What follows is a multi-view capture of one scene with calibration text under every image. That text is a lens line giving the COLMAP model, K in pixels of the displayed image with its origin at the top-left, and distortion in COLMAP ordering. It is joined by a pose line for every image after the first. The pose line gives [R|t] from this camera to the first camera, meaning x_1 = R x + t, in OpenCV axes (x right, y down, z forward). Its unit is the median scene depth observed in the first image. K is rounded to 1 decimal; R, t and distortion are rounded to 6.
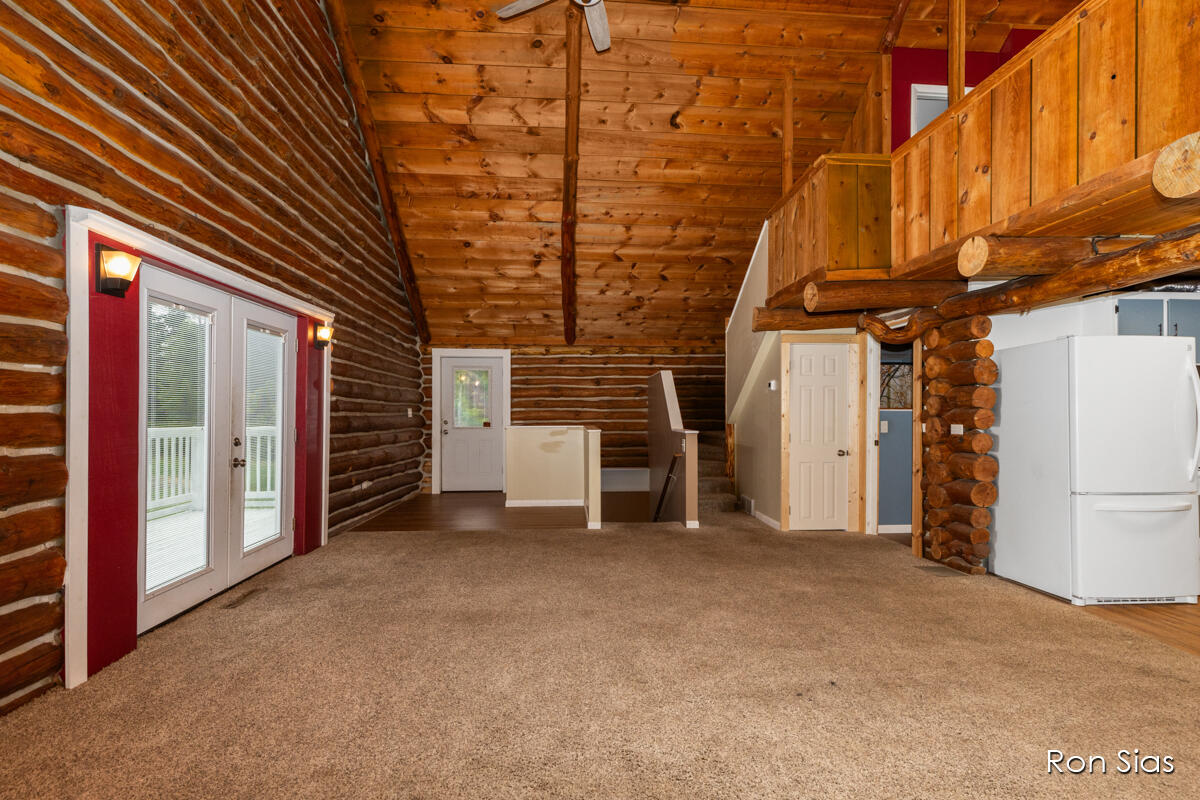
lens RADIAL K [[537.9, 0, 613.1], [0, 537.9, 419.1], [0, 0, 1]] dist [0.007496, -0.000619]
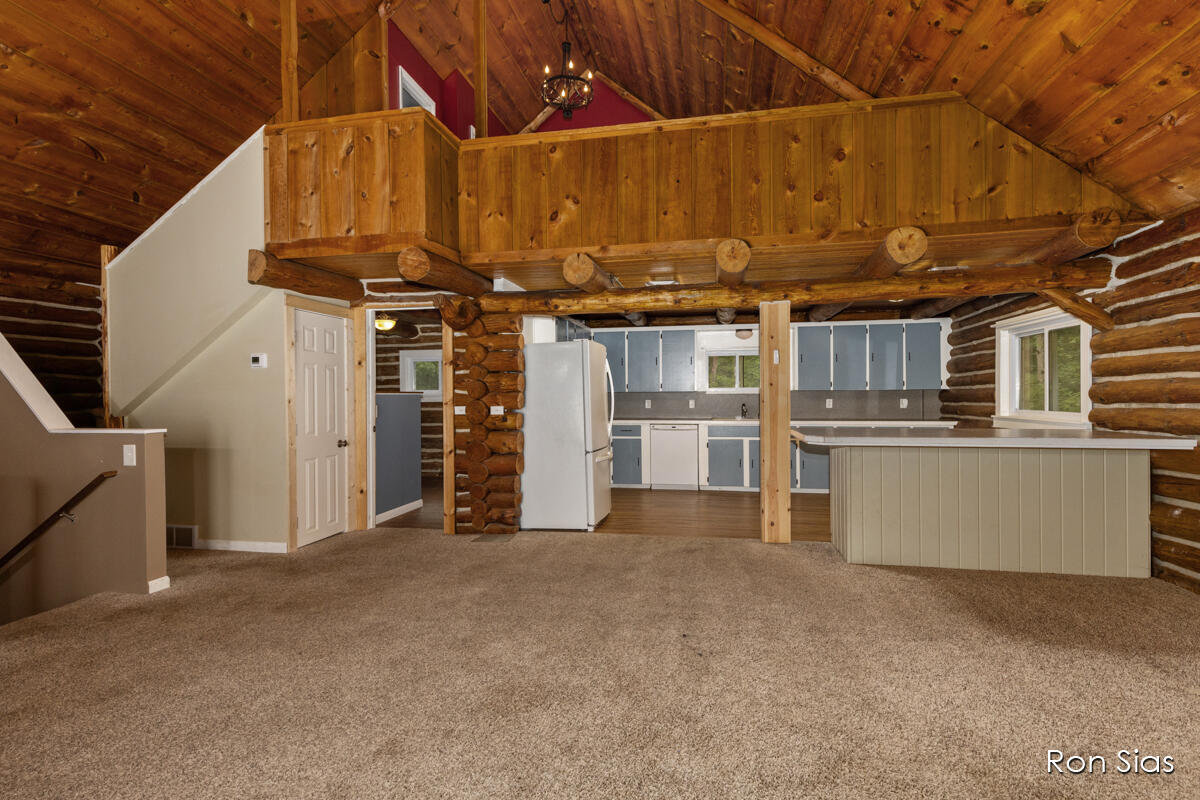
lens RADIAL K [[537.9, 0, 601.4], [0, 537.9, 402.8], [0, 0, 1]] dist [0.007496, -0.000619]
pose [[0.274220, -0.014779, 0.961553, -0.407205], [0.019833, 0.999756, 0.009710, -0.003815], [-0.961462, 0.016407, 0.274446, 0.492563]]
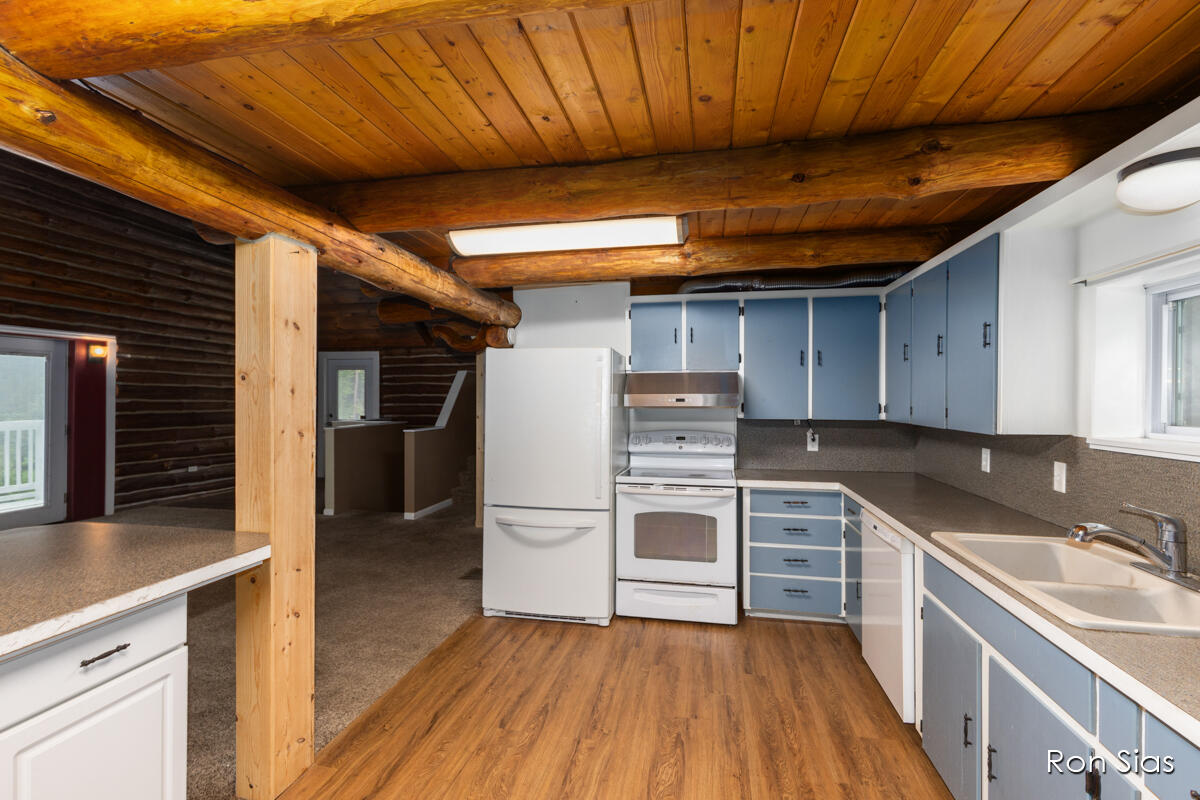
lens RADIAL K [[537.9, 0, 601.7], [0, 537.9, 395.4], [0, 0, 1]] dist [0.007496, -0.000619]
pose [[0.967372, 0.001184, -0.253356, 1.127259], [-0.005195, 0.999872, -0.015163, -0.046984], [0.253306, 0.015984, 0.967254, 0.057432]]
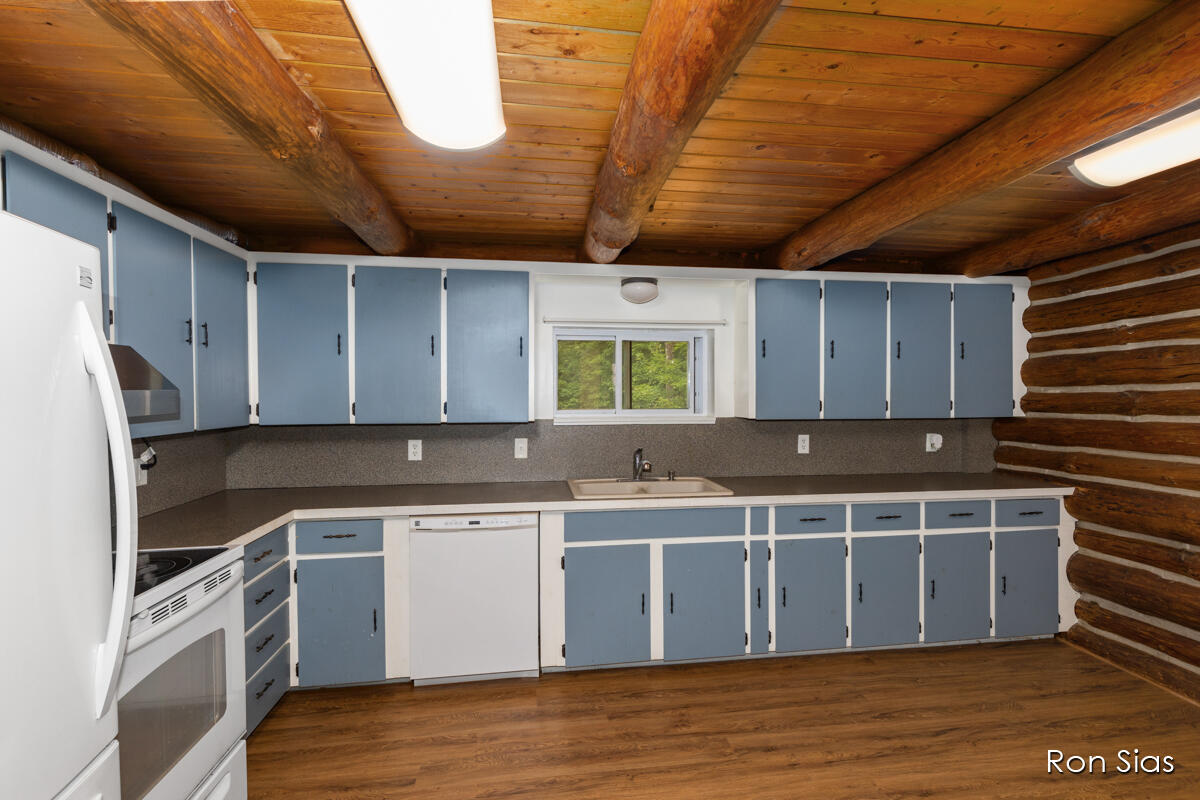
lens RADIAL K [[537.9, 0, 610.3], [0, 537.9, 401.6], [0, 0, 1]] dist [0.007496, -0.000619]
pose [[-0.066547, -0.014073, 0.997684, 0.640380], [0.017326, 0.999733, 0.015258, -0.054199], [-0.997633, 0.018301, -0.066285, 0.619268]]
